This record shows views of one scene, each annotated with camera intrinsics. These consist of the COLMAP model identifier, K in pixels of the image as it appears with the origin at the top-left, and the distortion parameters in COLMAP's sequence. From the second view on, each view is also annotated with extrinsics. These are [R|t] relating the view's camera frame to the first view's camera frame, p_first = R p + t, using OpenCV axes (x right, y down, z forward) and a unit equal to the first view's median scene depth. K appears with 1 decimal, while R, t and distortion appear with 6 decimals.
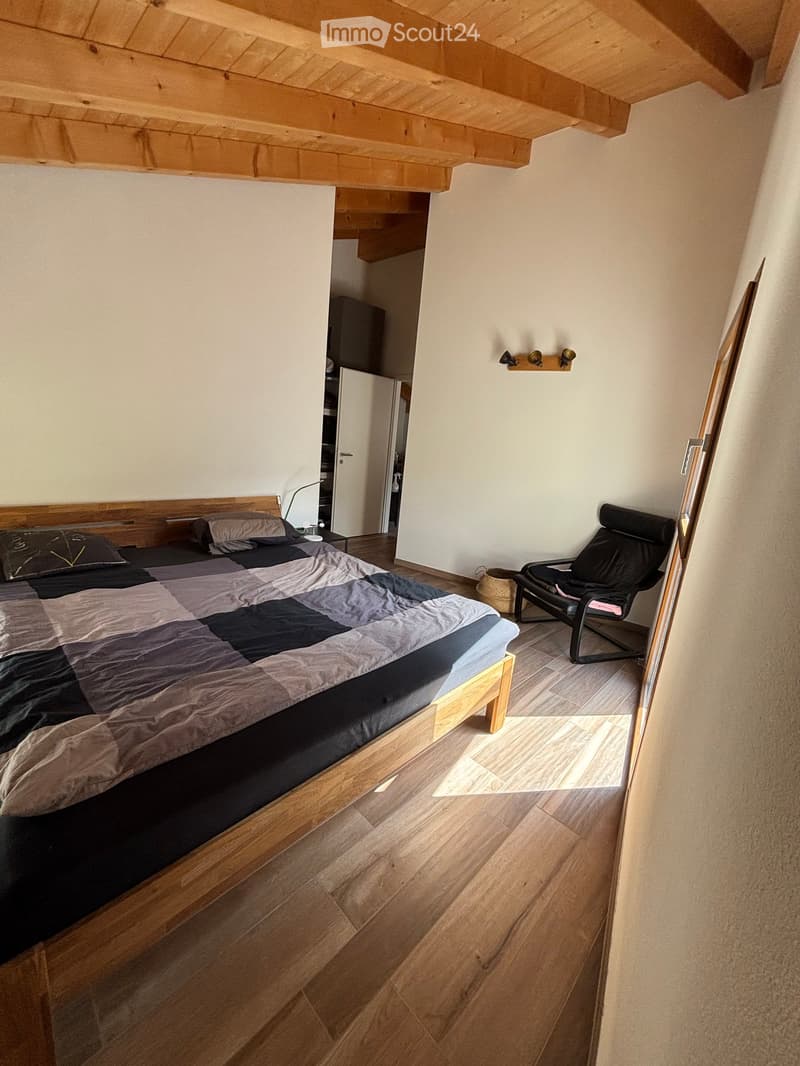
lens RADIAL K [[422.1, 0, 400.0], [0, 422.1, 533.0], [0, 0, 1]] dist [0.001288, -0.000413]
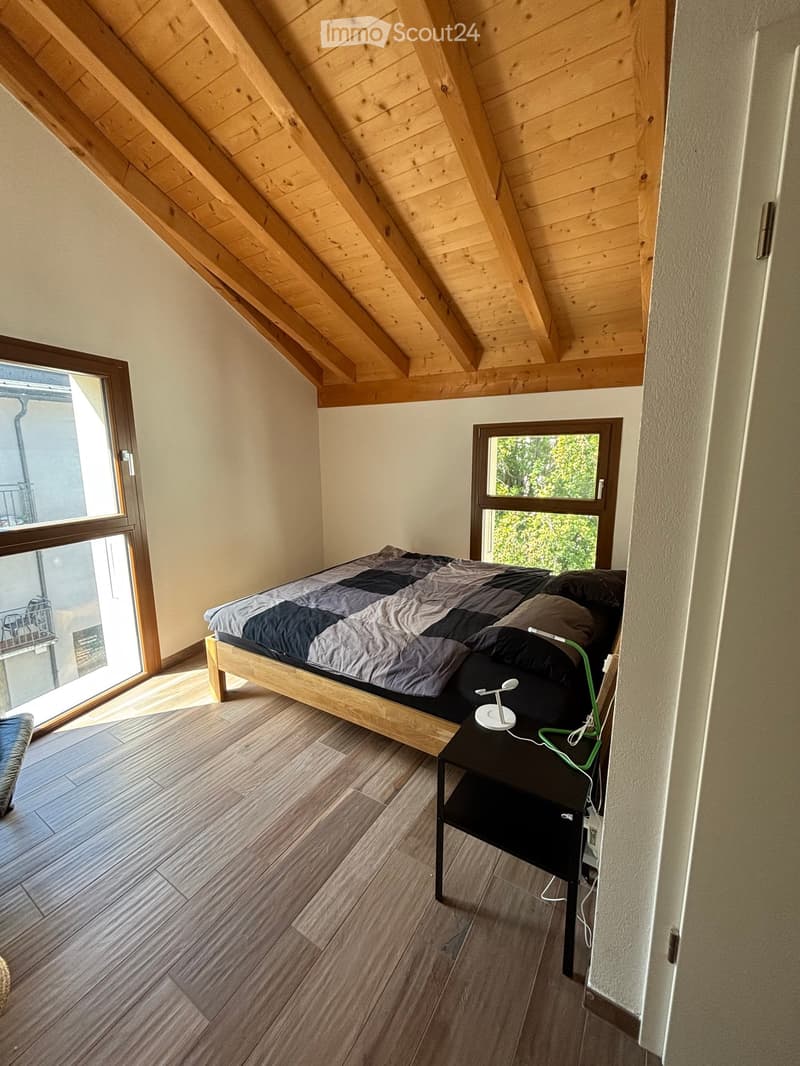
lens RADIAL K [[427.0, 0, 397.4], [0, 427.0, 531.9], [0, 0, 1]] dist [0.002426, 0.000168]
pose [[-0.976373, -0.052861, -0.209525, 0.009881], [-0.128424, 0.921751, 0.365900, -0.547583], [0.173788, 0.384163, -0.906762, 2.214831]]
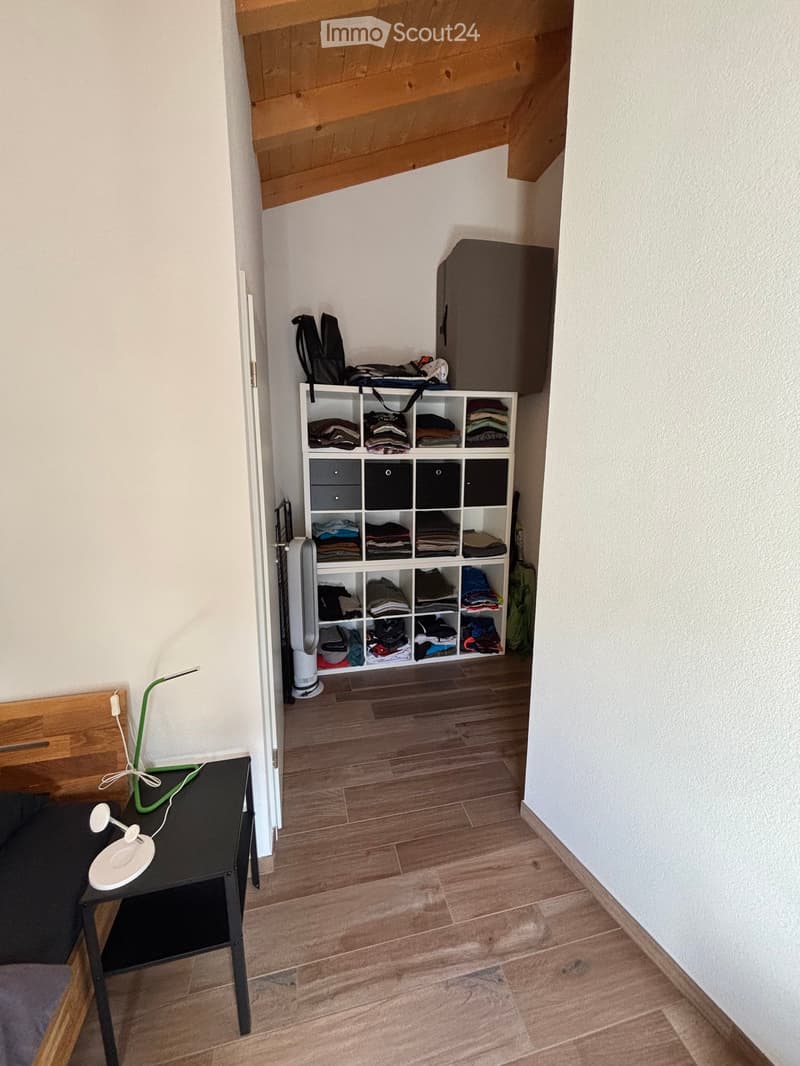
lens RADIAL K [[422.1, 0, 400.0], [0, 422.1, 533.0], [0, 0, 1]] dist [0.001288, -0.000413]
pose [[0.836091, 0.001904, -0.548588, 0.257975], [-0.043511, 0.997074, -0.062855, -0.386135], [0.546863, 0.076422, 0.833727, 1.384667]]
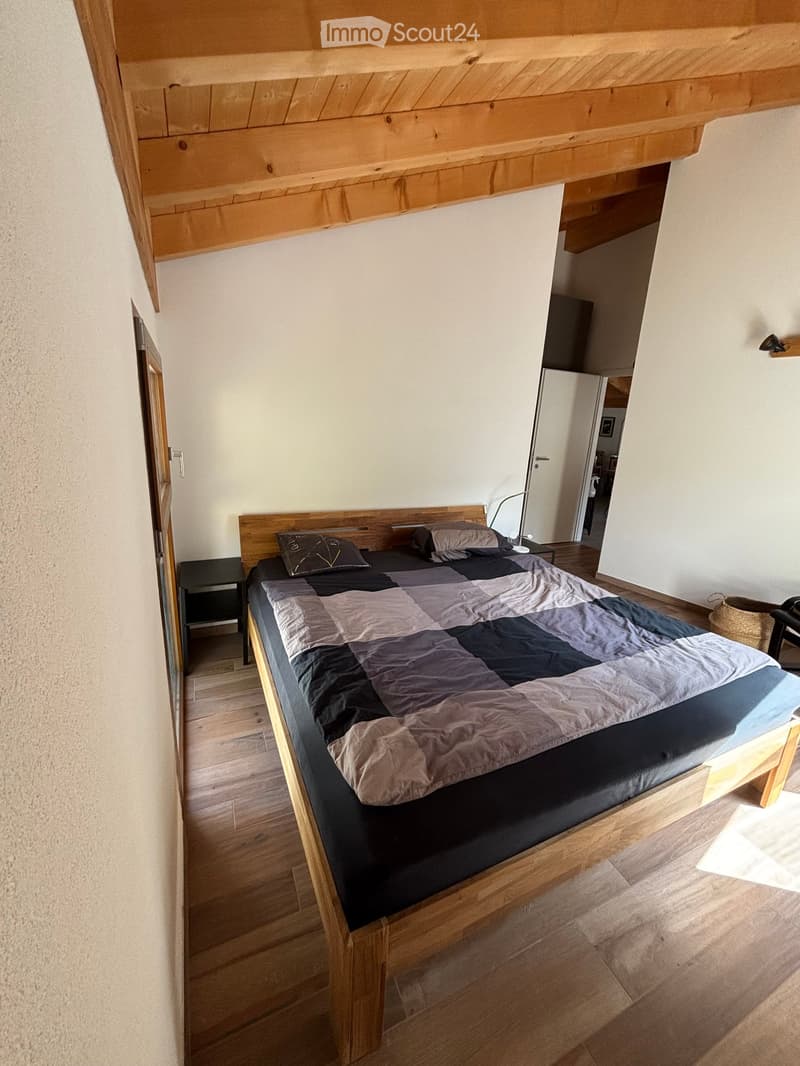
lens RADIAL K [[419.9, 0, 400.1], [0, 419.9, 531.4], [0, 0, 1]] dist [0.004489, -0.000200]
pose [[0.933046, 0.050108, -0.356251, -0.193305], [-0.047078, 0.998744, 0.017178, -0.053900], [0.356664, 0.000744, 0.934232, -0.033862]]
